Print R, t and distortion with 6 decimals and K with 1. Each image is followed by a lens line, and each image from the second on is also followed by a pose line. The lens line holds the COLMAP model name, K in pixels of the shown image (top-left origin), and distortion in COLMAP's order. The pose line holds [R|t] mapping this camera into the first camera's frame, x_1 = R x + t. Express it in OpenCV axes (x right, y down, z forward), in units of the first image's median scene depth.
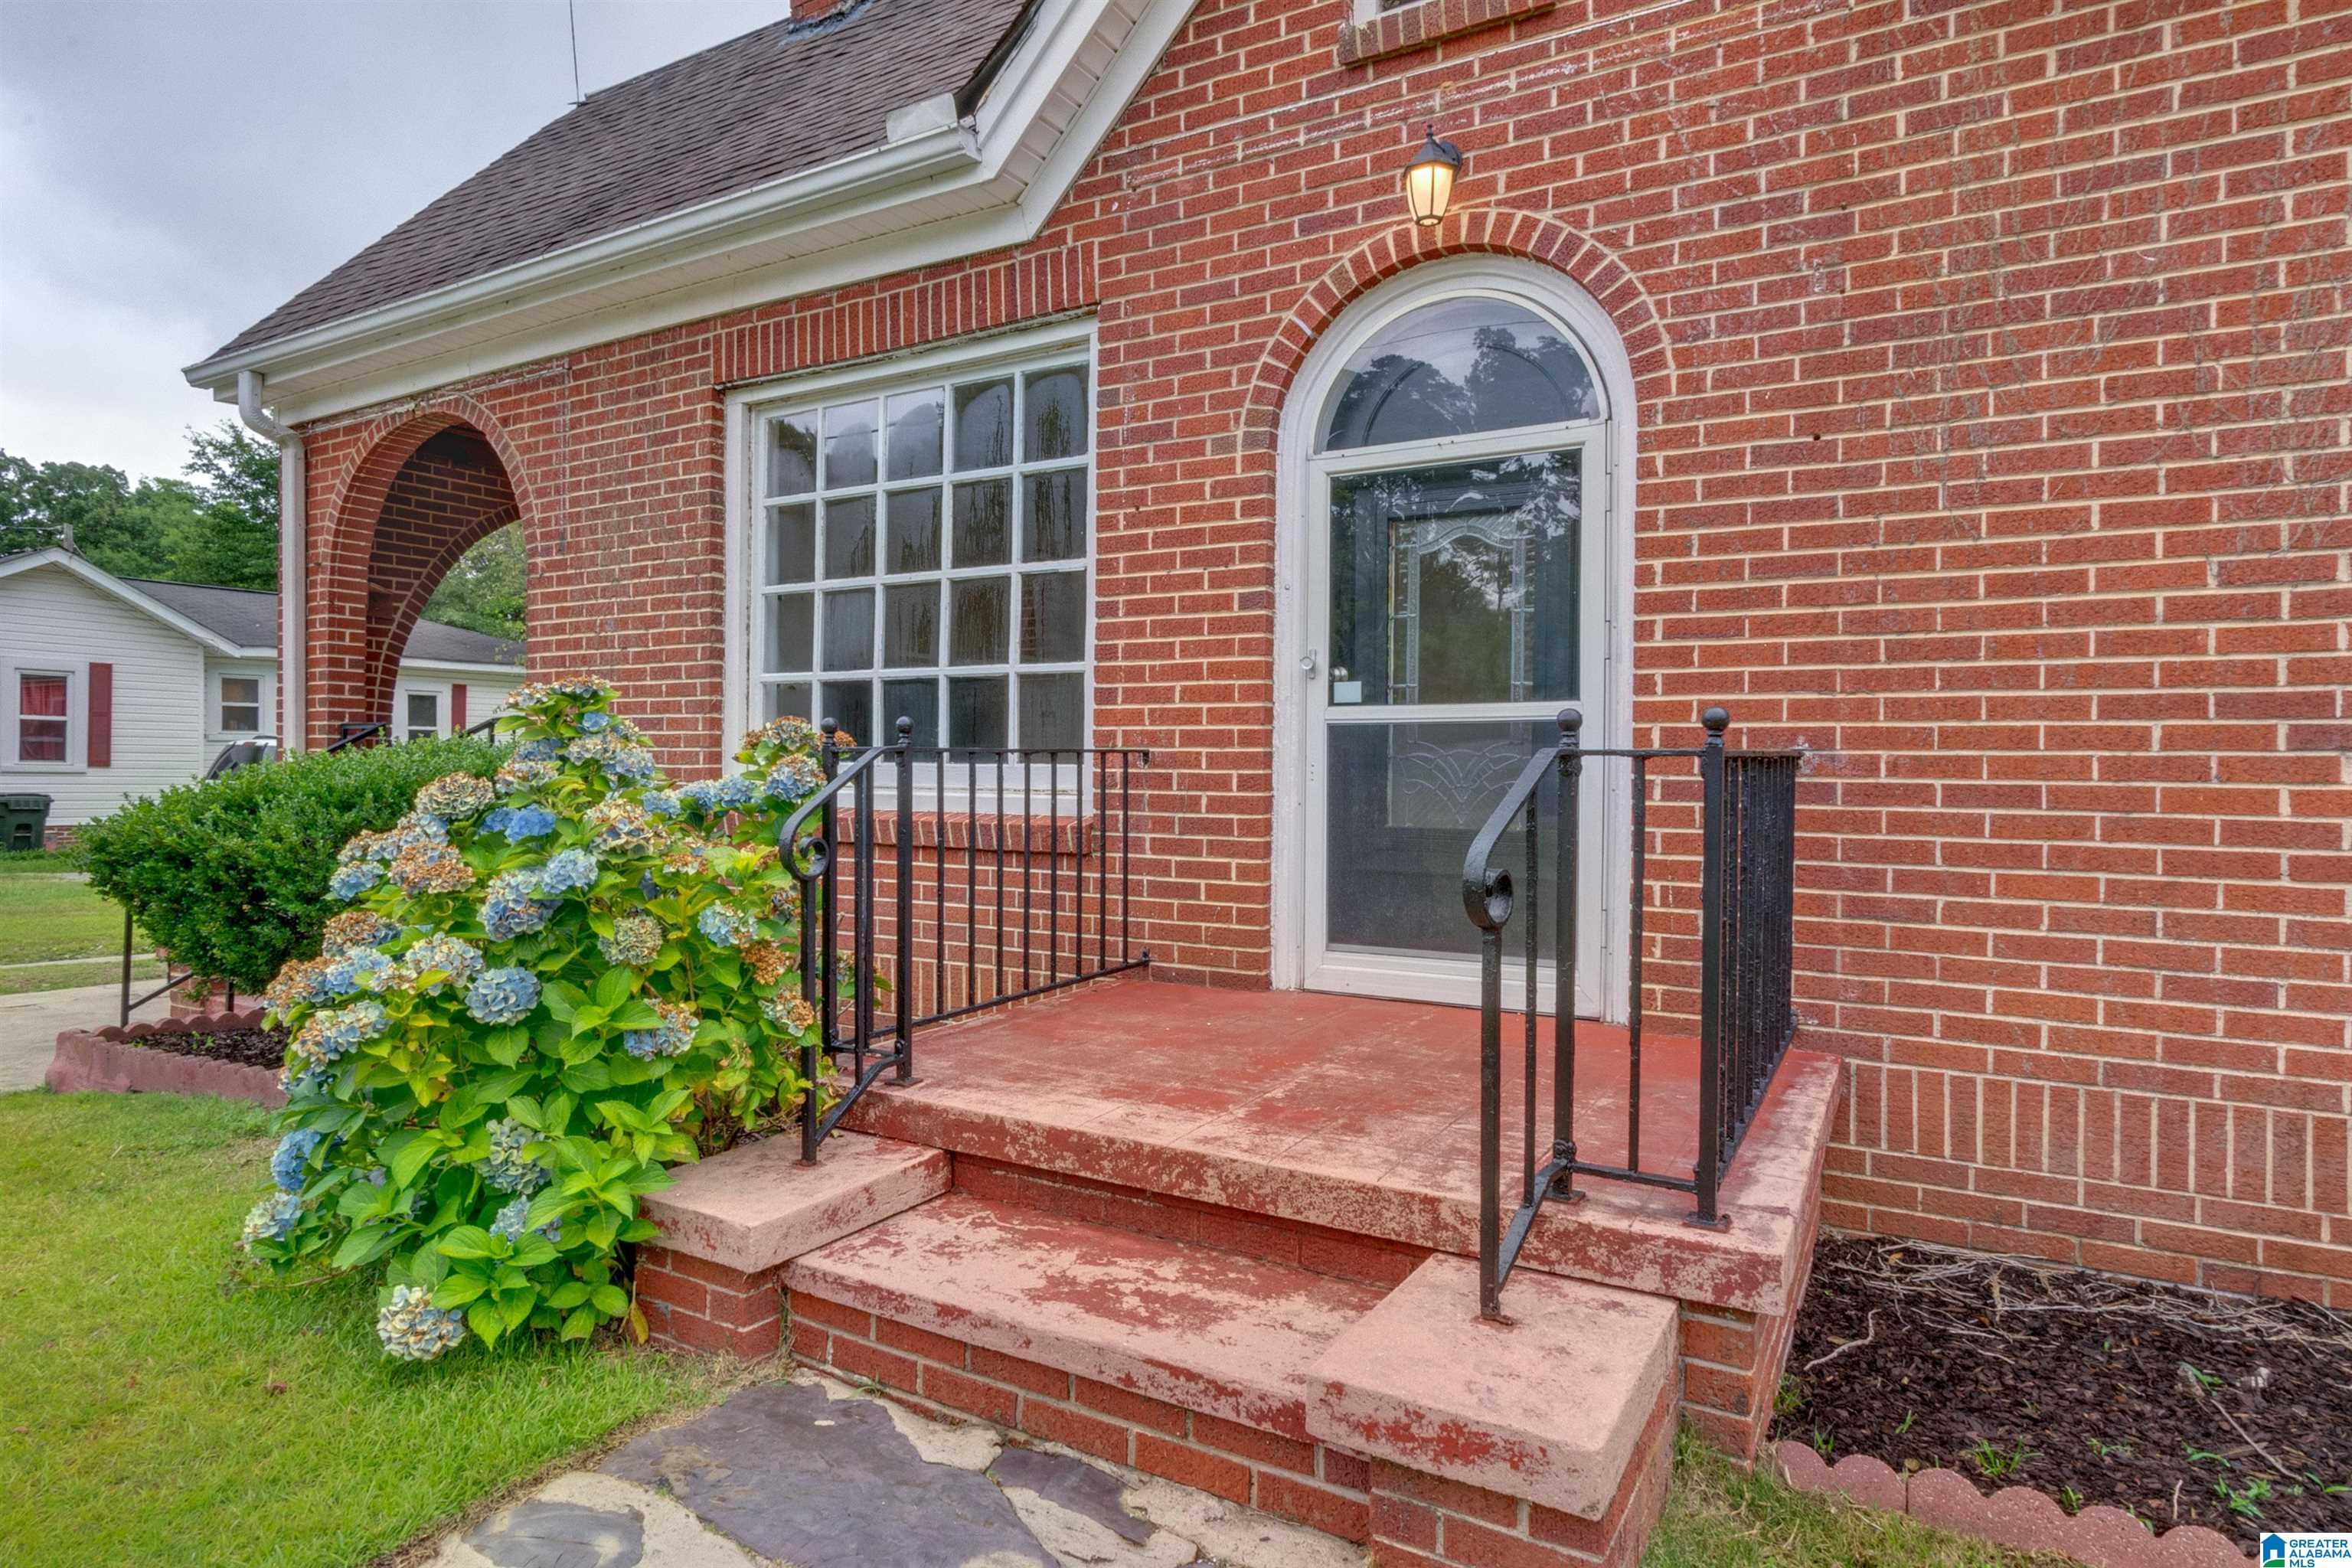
lens RADIAL K [[1348.0, 0, 1125.1], [0, 1348.0, 766.2], [0, 0, 1]] dist [-0.006194, 0.001820]
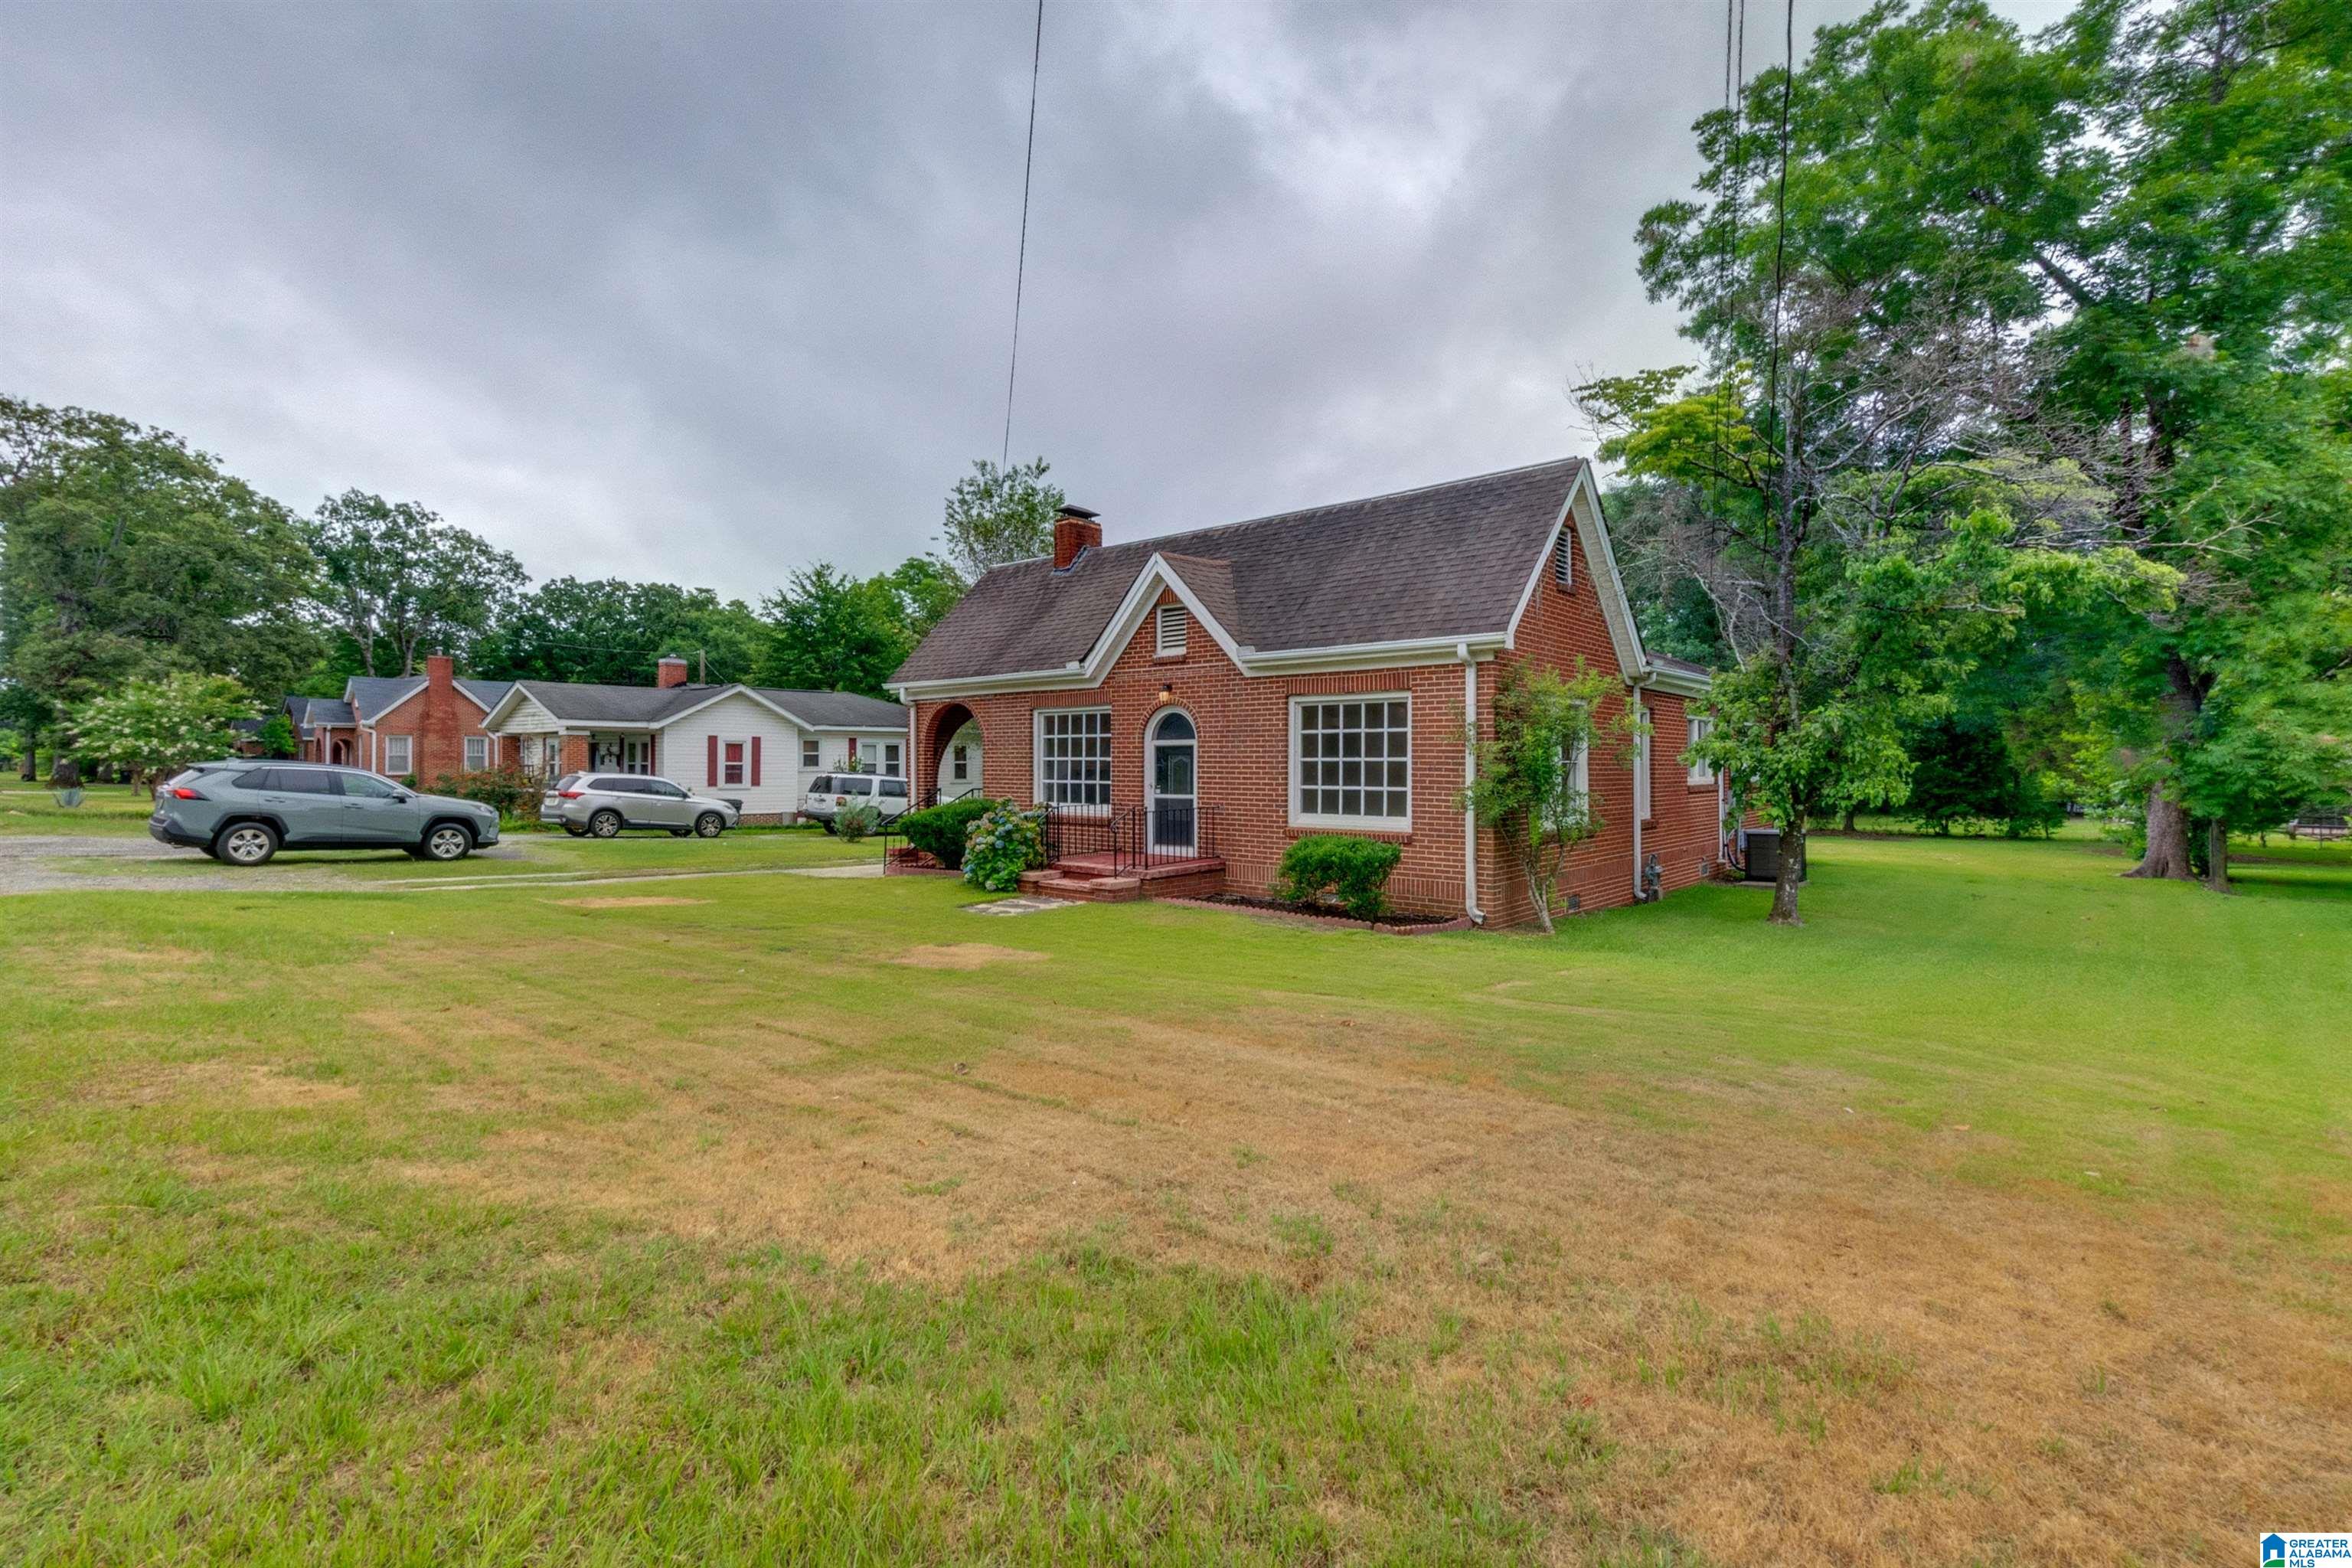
lens RADIAL K [[1041.3, 0, 1200.6], [0, 1041.3, 750.0], [0, 0, 1]] dist [-0.000417, -0.001222]
pose [[0.988949, -0.010142, -0.147910, 0.889598], [0.008463, 0.999892, -0.011975, -0.160909], [0.148015, 0.010590, 0.988928, -2.709256]]
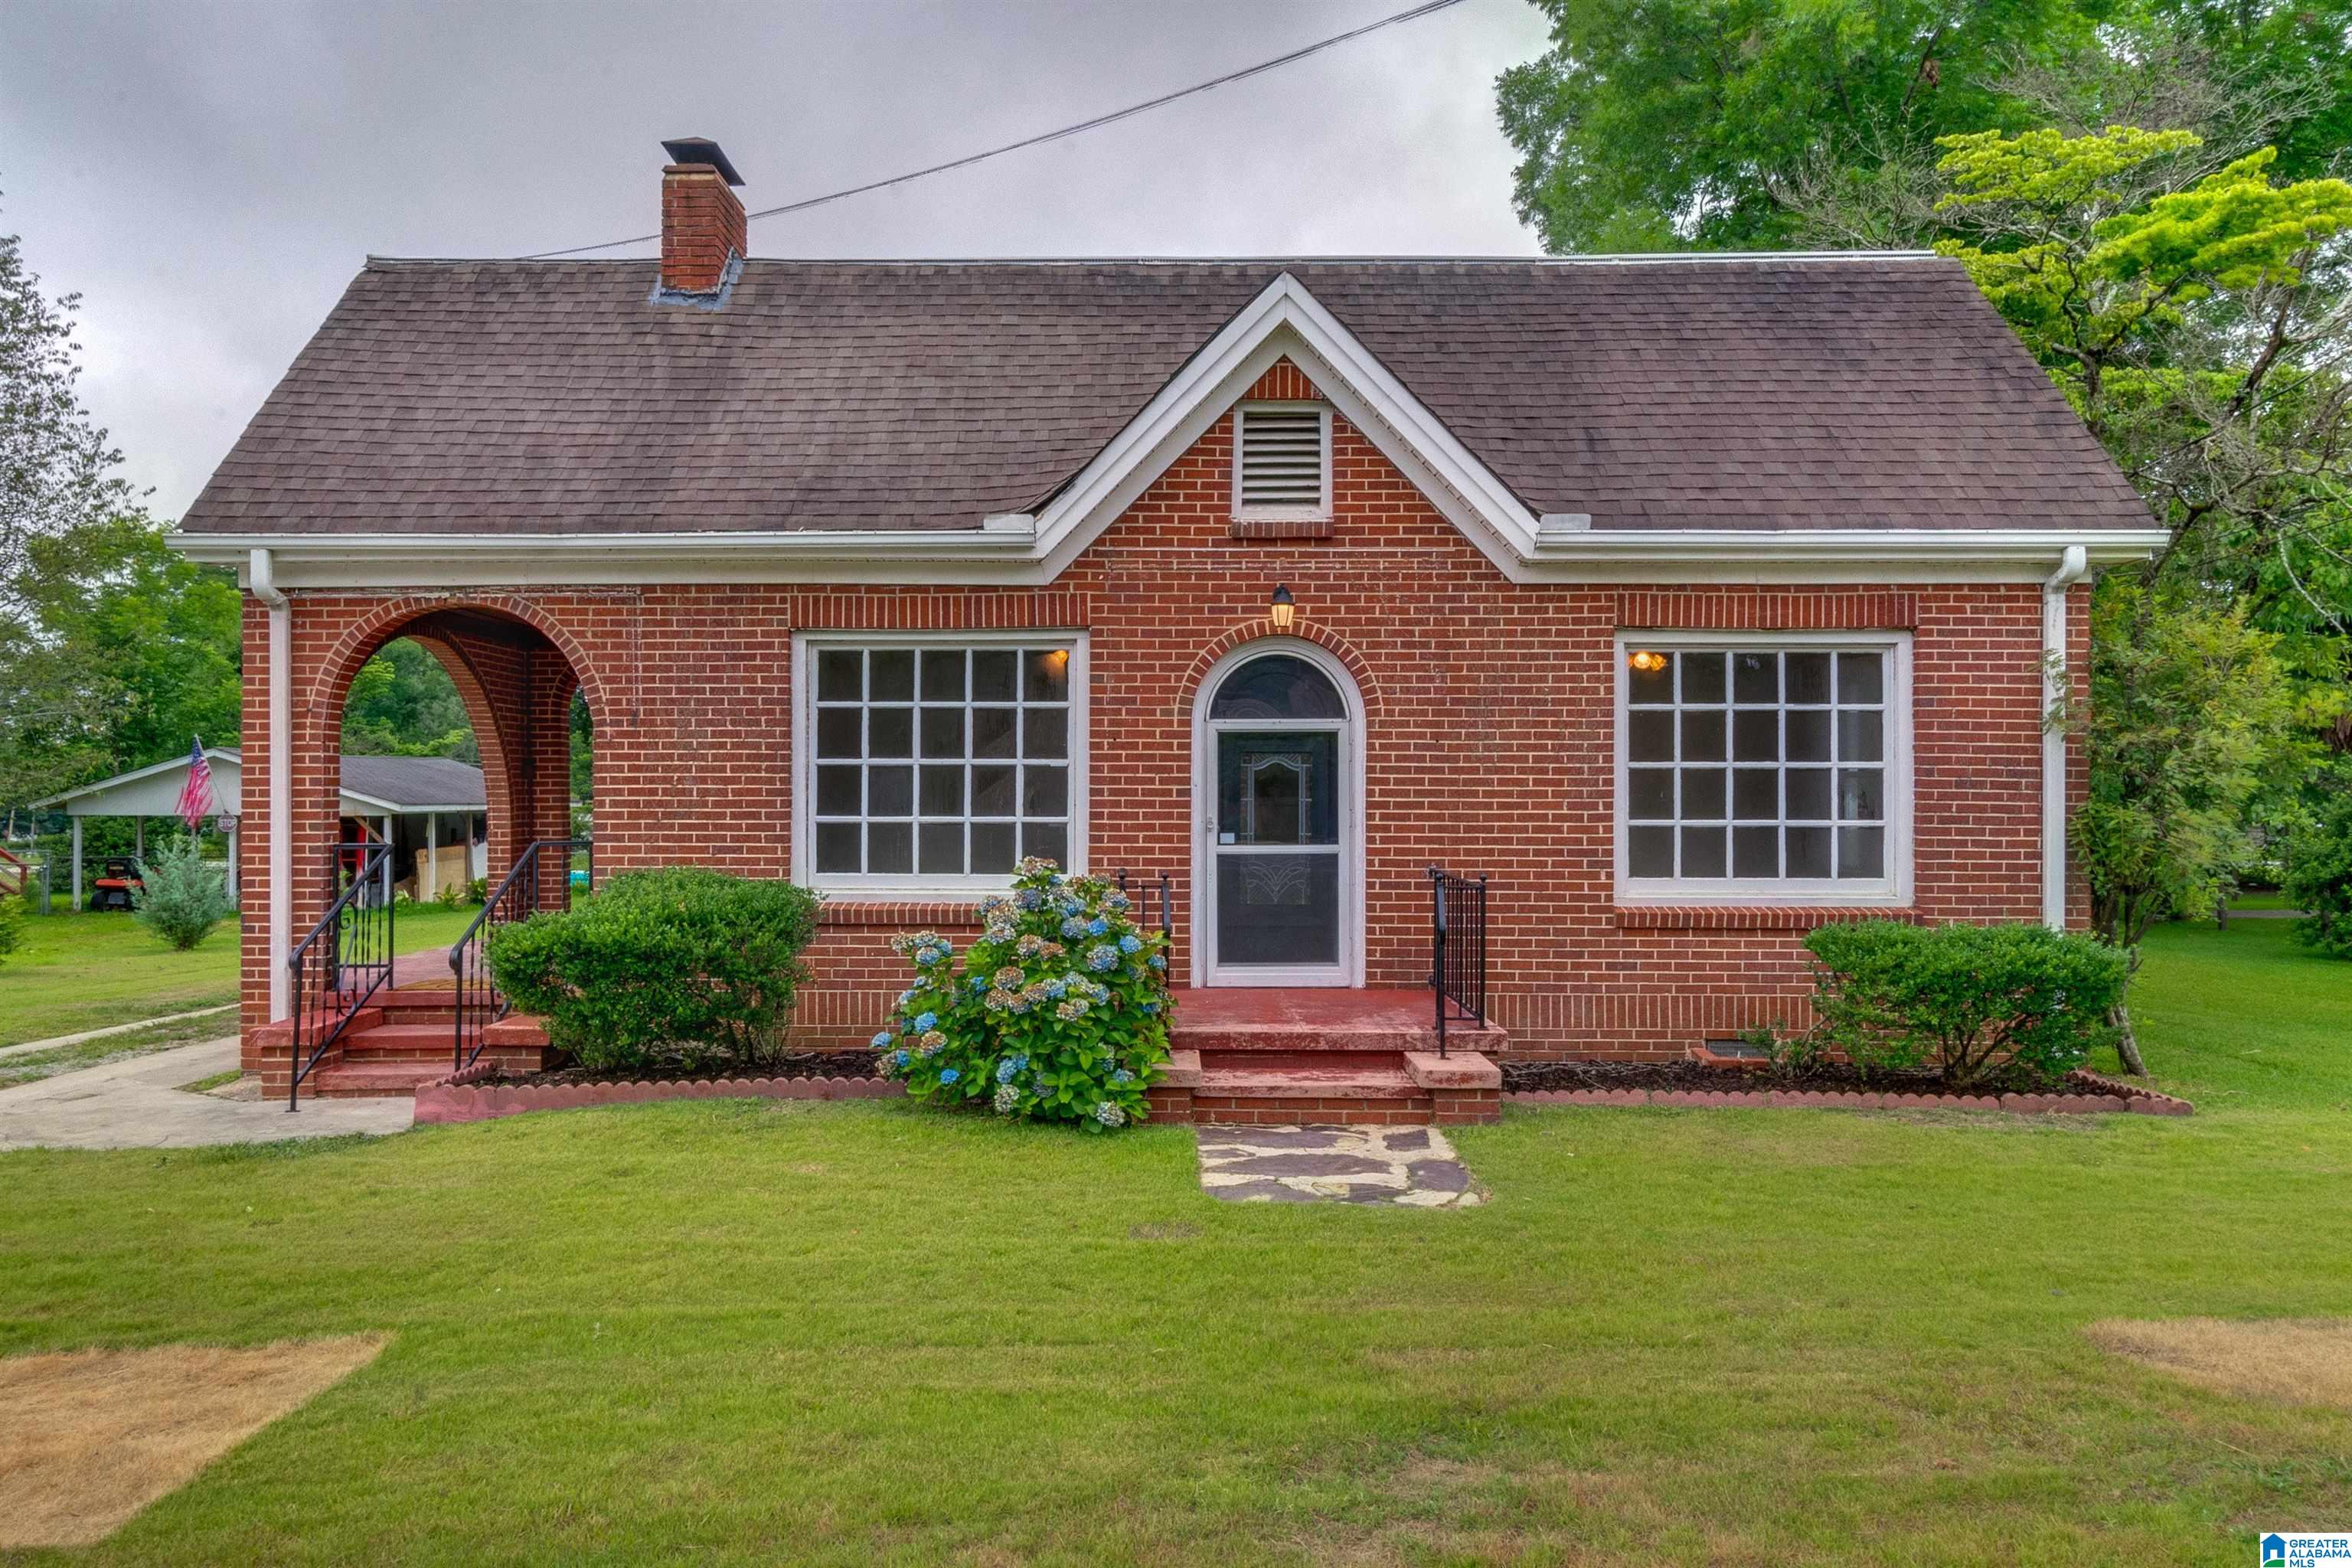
lens RADIAL K [[1455.4, 0, 1166.2], [0, 1455.4, 787.9], [0, 0, 1]] dist [-0.004099, 0.006763]
pose [[0.858368, 0.001447, 0.513032, -1.074963], [0.005486, 0.999913, -0.011998, -0.109081], [-0.513004, 0.013113, 0.858286, -0.866087]]
